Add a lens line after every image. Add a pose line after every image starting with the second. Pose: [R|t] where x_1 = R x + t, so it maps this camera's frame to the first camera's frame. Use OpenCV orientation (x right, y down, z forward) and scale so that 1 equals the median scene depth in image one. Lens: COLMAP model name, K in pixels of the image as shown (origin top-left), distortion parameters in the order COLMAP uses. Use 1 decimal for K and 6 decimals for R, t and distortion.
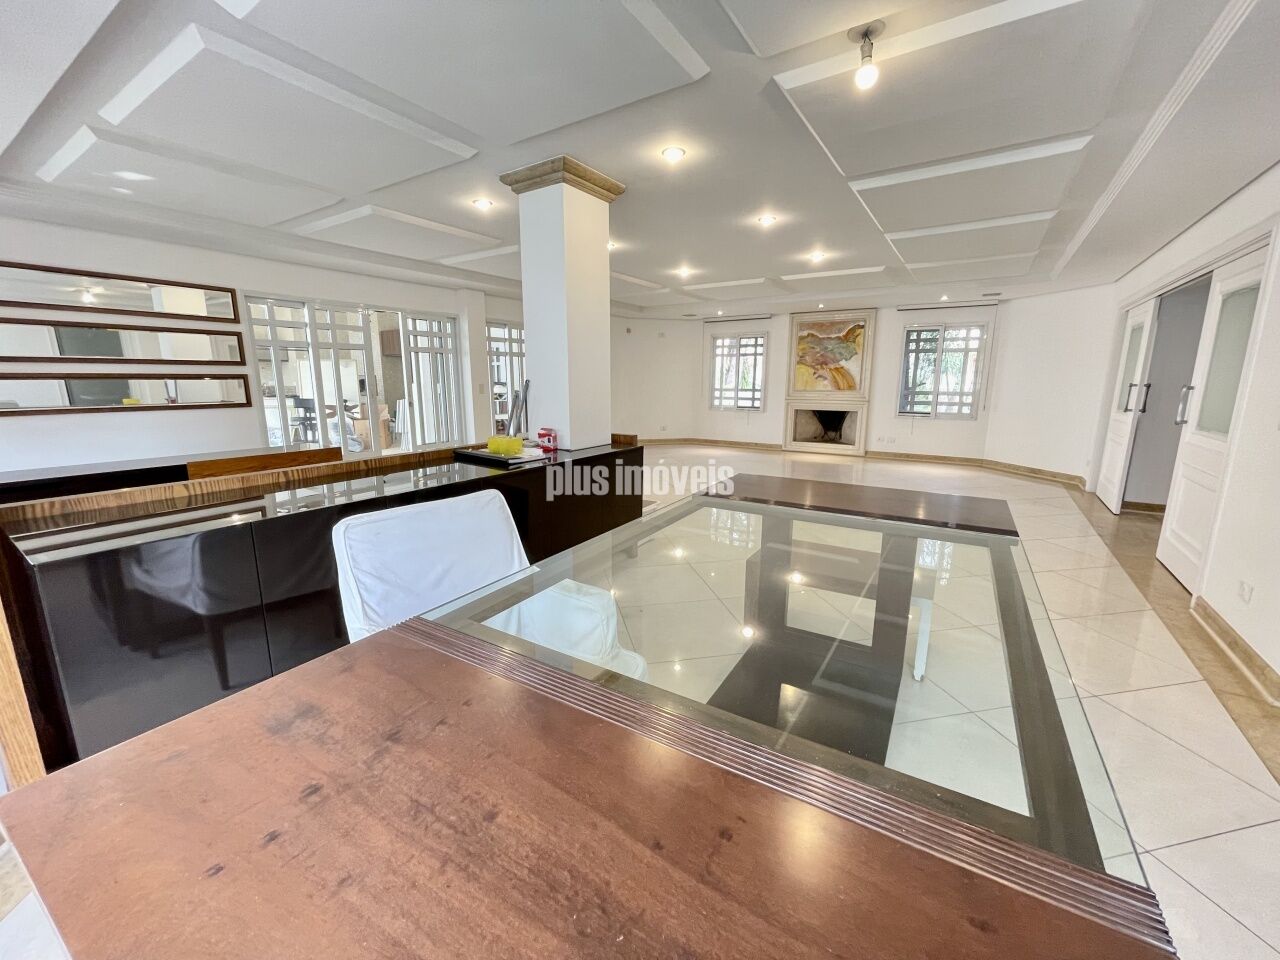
lens RADIAL K [[516.7, 0, 639.7], [0, 516.7, 480.2], [0, 0, 1]] dist [0.000888, 0.000114]
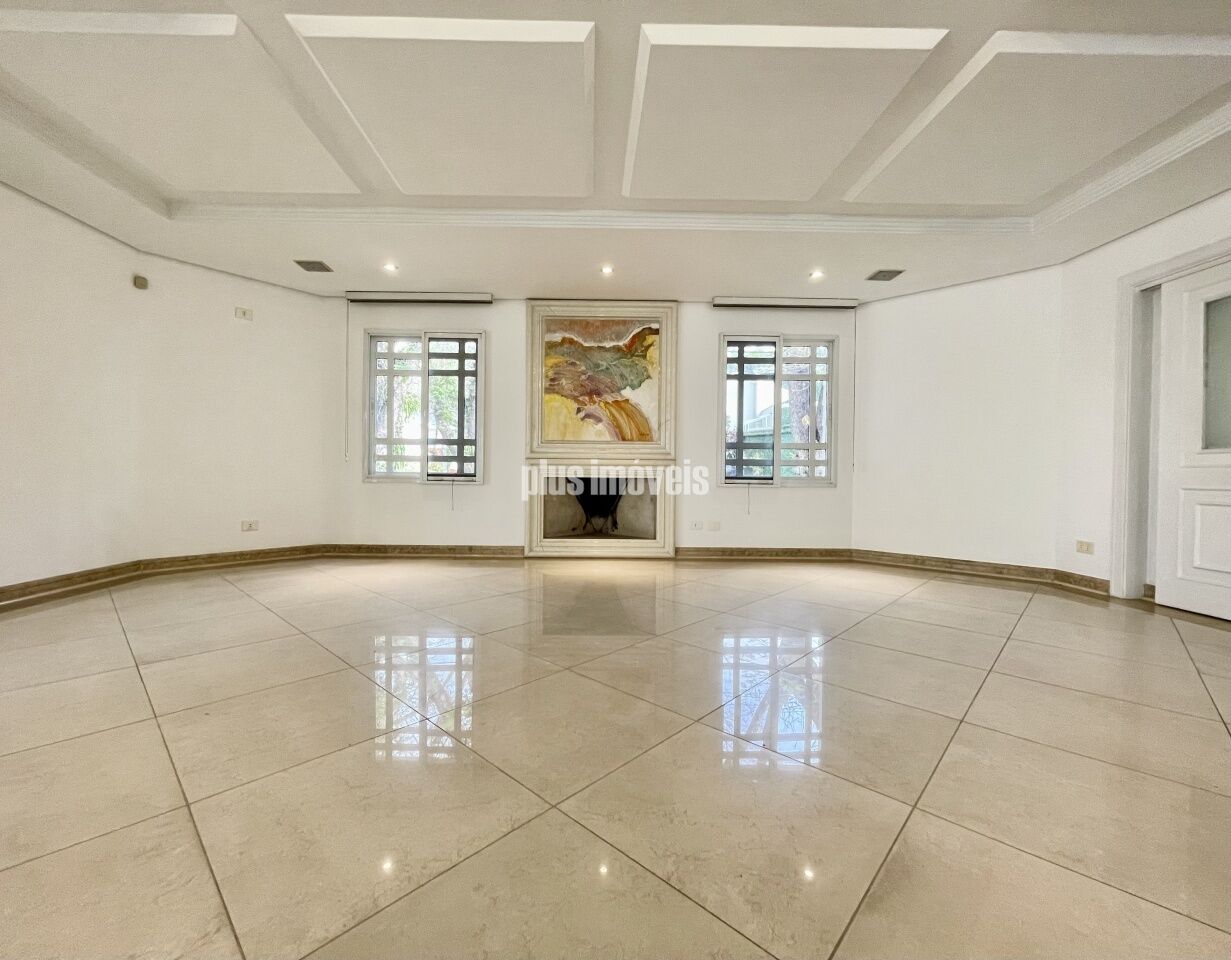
lens RADIAL K [[533.0, 0, 611.2], [0, 533.0, 475.5], [0, 0, 1]] dist [0.000087, 0.000011]
pose [[0.828965, 0.001923, 0.559297, 0.056243], [0.100821, 0.983099, -0.152813, -0.052013], [-0.550138, 0.183066, 0.814761, 0.545787]]
